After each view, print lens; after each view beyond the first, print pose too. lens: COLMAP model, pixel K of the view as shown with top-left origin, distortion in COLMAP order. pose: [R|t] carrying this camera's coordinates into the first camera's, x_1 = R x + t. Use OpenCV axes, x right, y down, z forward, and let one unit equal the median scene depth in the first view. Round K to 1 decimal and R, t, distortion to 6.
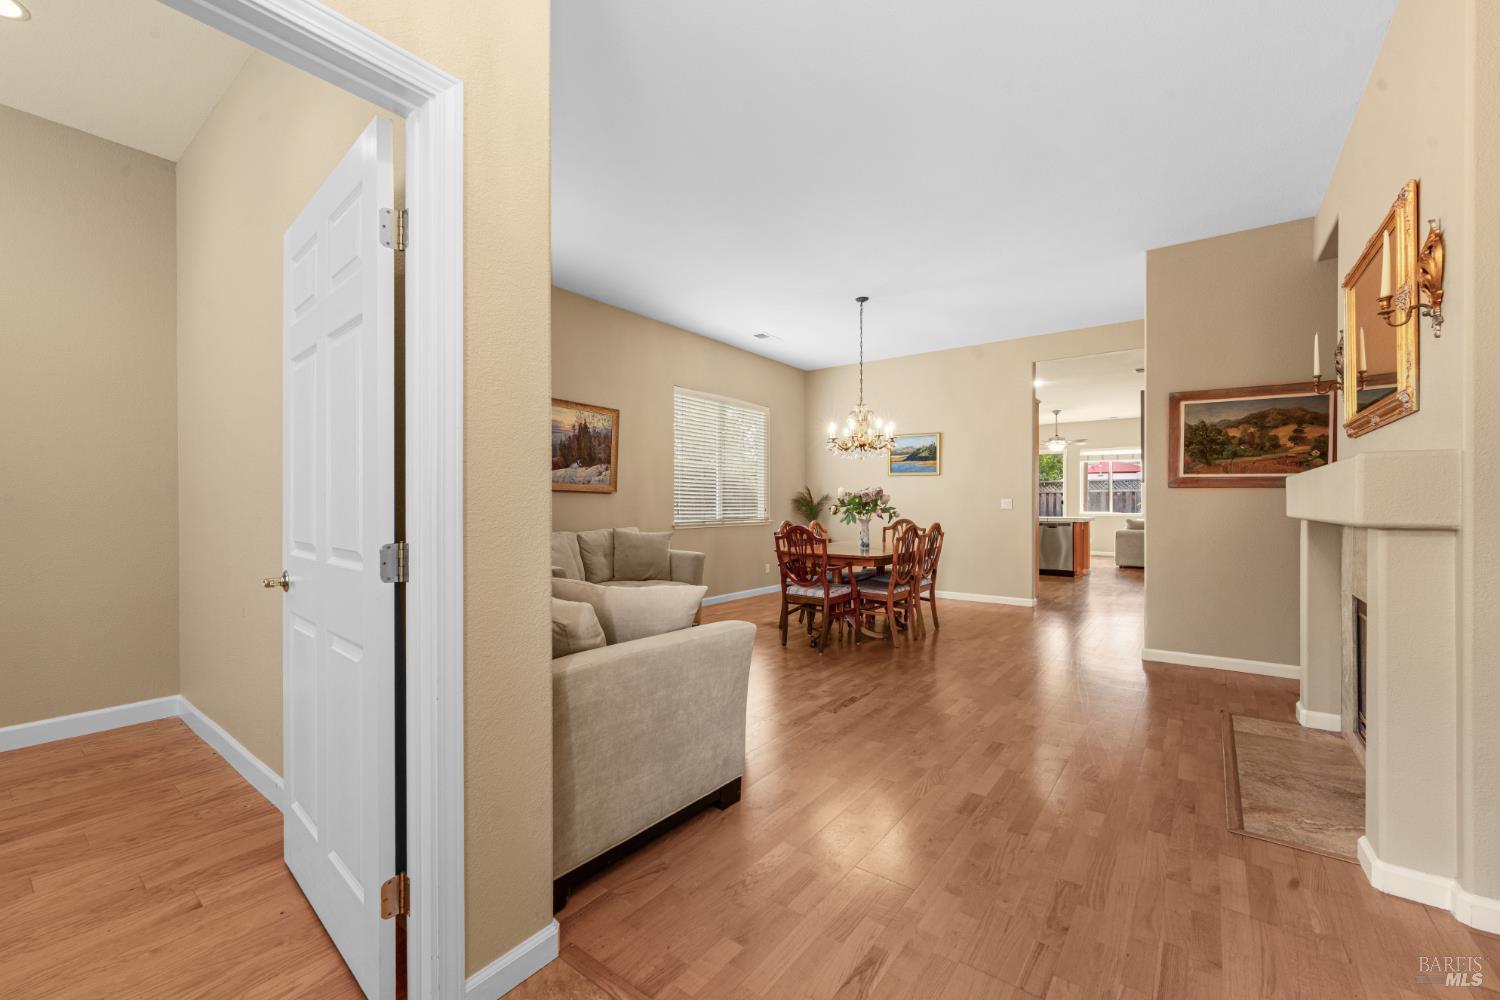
lens RADIAL K [[600.8, 0, 745.3], [0, 600.8, 514.0], [0, 0, 1]] dist [0.000142, 0.000001]
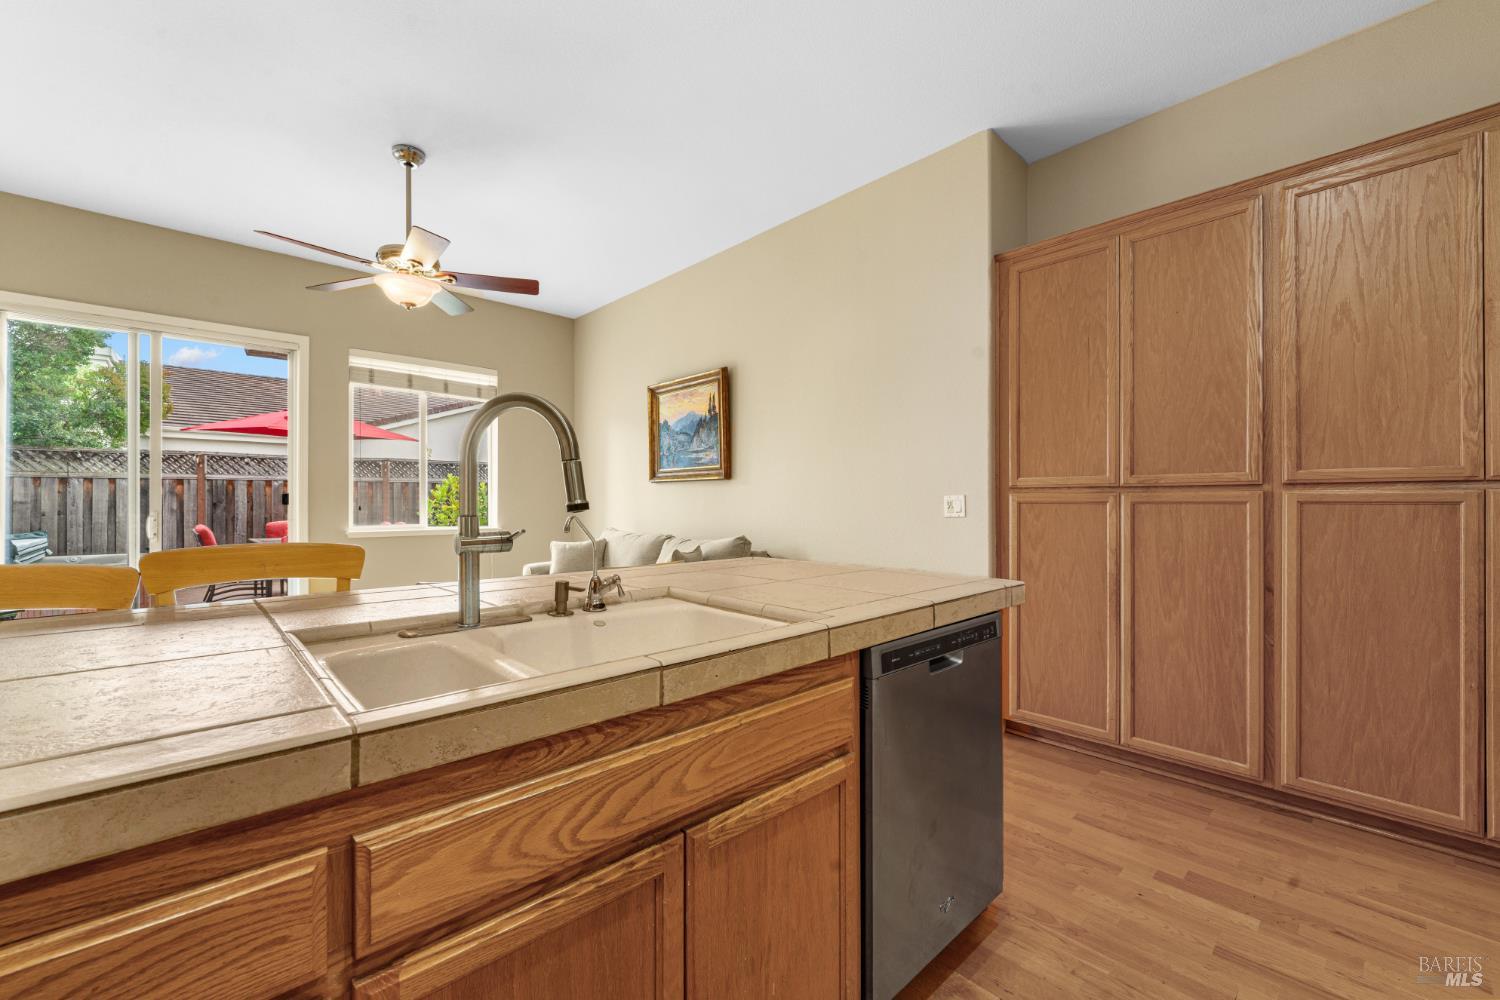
lens RADIAL K [[608.2, 0, 743.7], [0, 608.2, 502.5], [0, 0, 1]] dist [-0.001365, -0.000009]
pose [[0.163009, 0.001763, 0.986623, 0.646851], [0.015624, 0.999868, -0.004368, -0.033123], [-0.986501, 0.016127, 0.162960, 1.887510]]
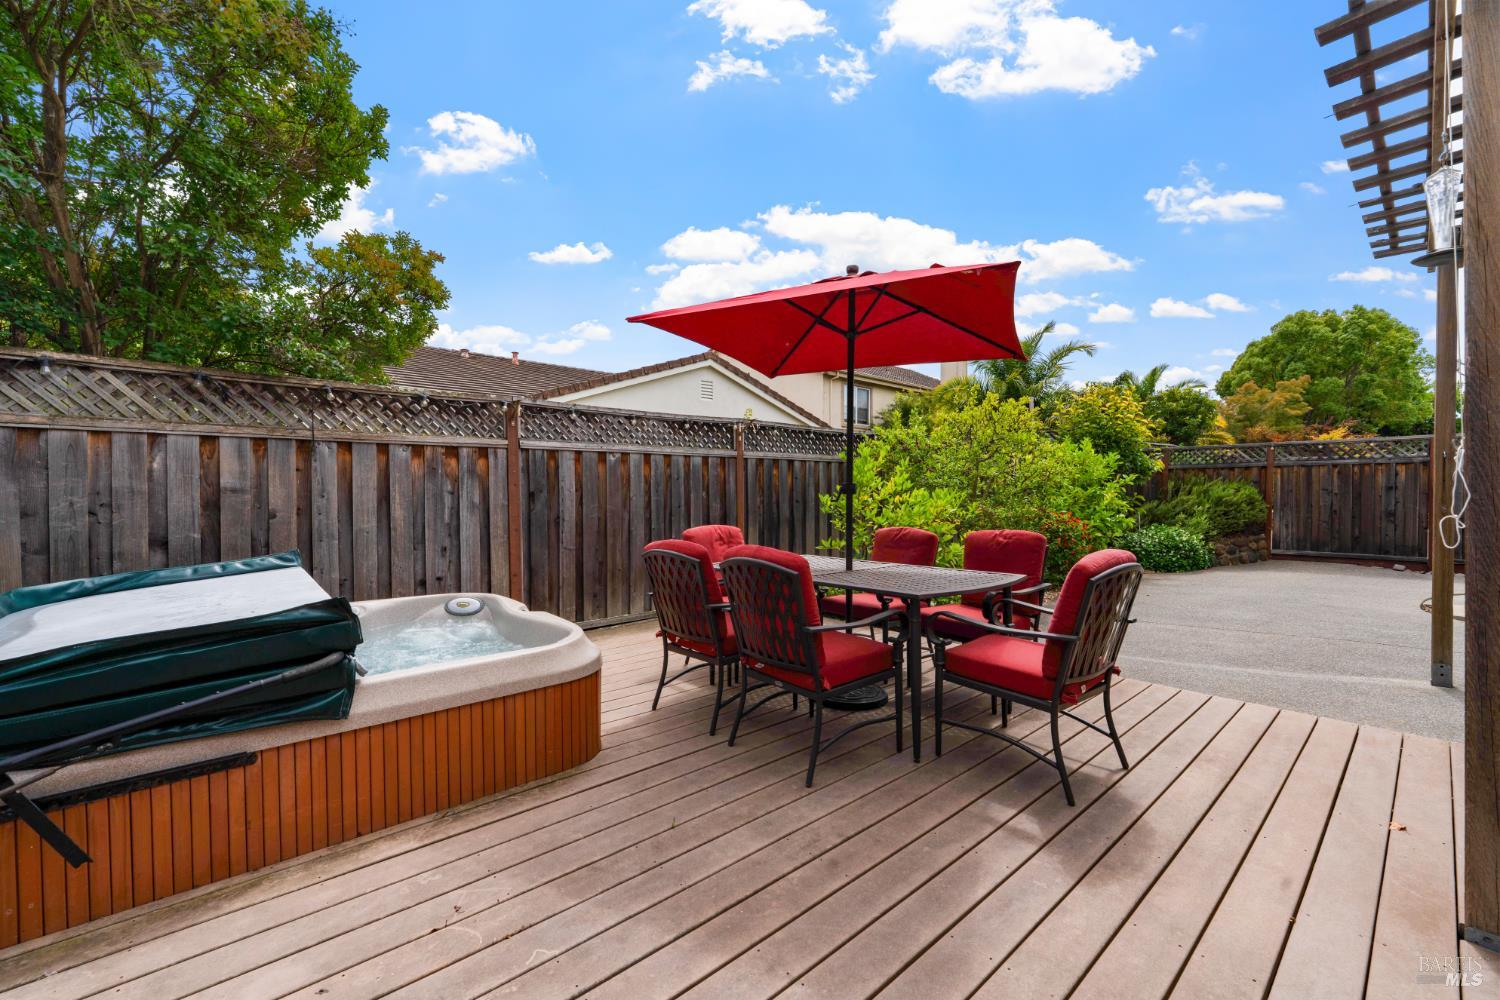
lens RADIAL K [[602.4, 0, 742.4], [0, 602.4, 502.0], [0, 0, 1]] dist [0.000469, -0.000223]
pose [[0.197748, -0.013055, 0.980166, 1.245862], [0.017300, 0.999802, 0.009826, -0.050361], [-0.980100, 0.015013, 0.197935, 3.146675]]
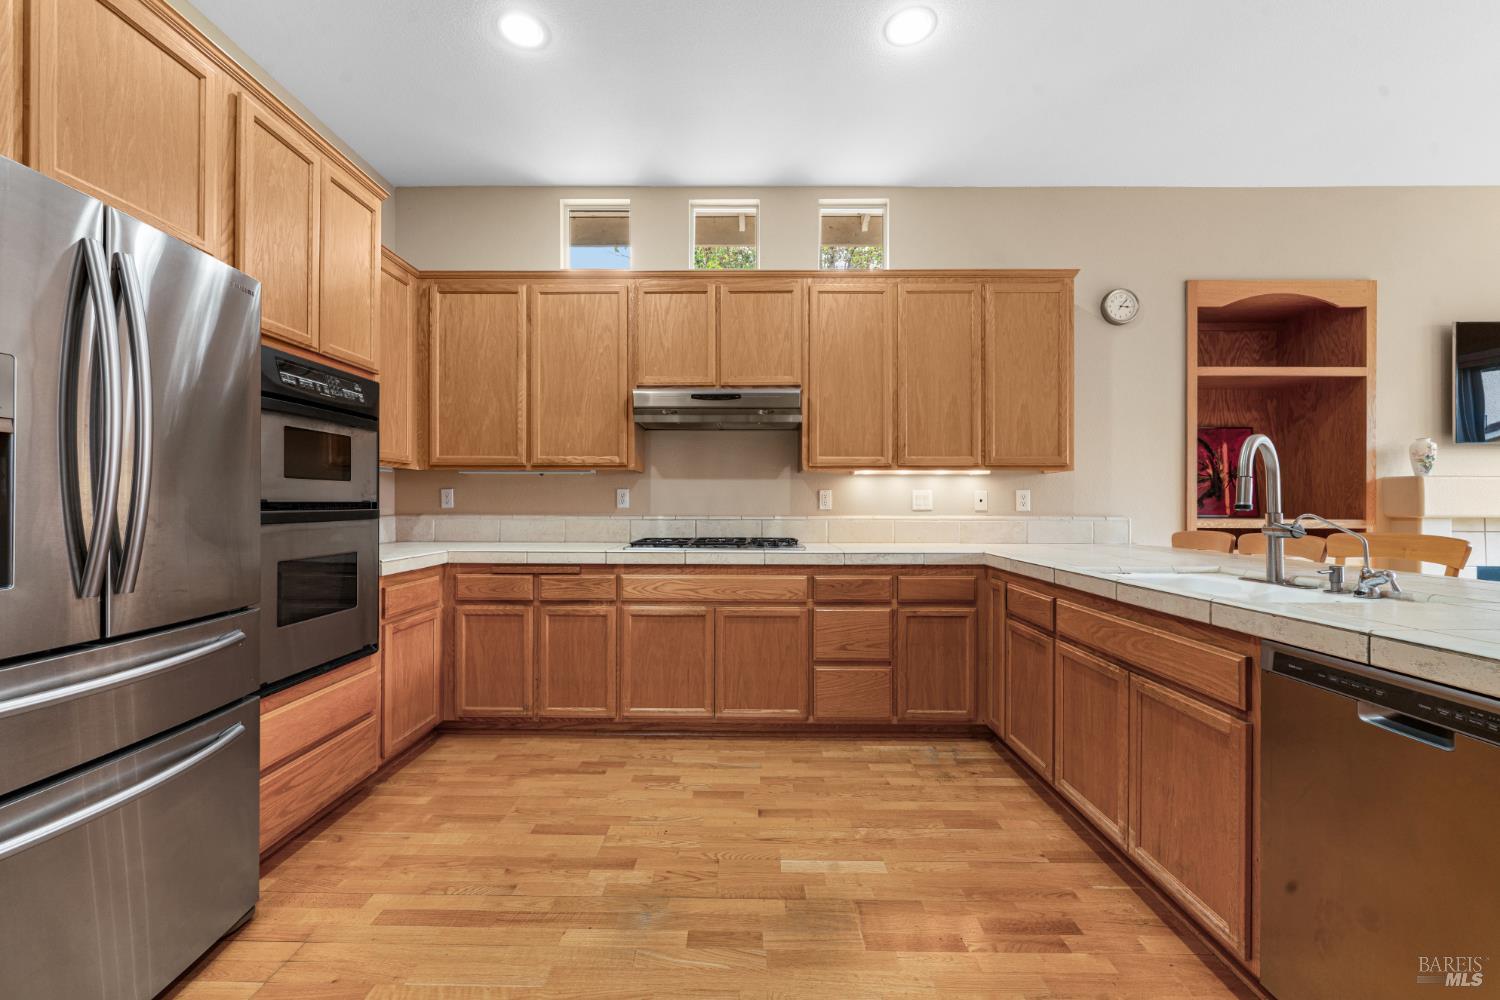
lens RADIAL K [[607.5, 0, 745.5], [0, 607.5, 503.8], [0, 0, 1]] dist [0.001481, -0.000073]
pose [[0.600119, 0.002964, -0.799905, 0.969044], [-0.016345, 0.999830, -0.008558, -0.027697], [0.799743, 0.018210, 0.600066, 1.544298]]
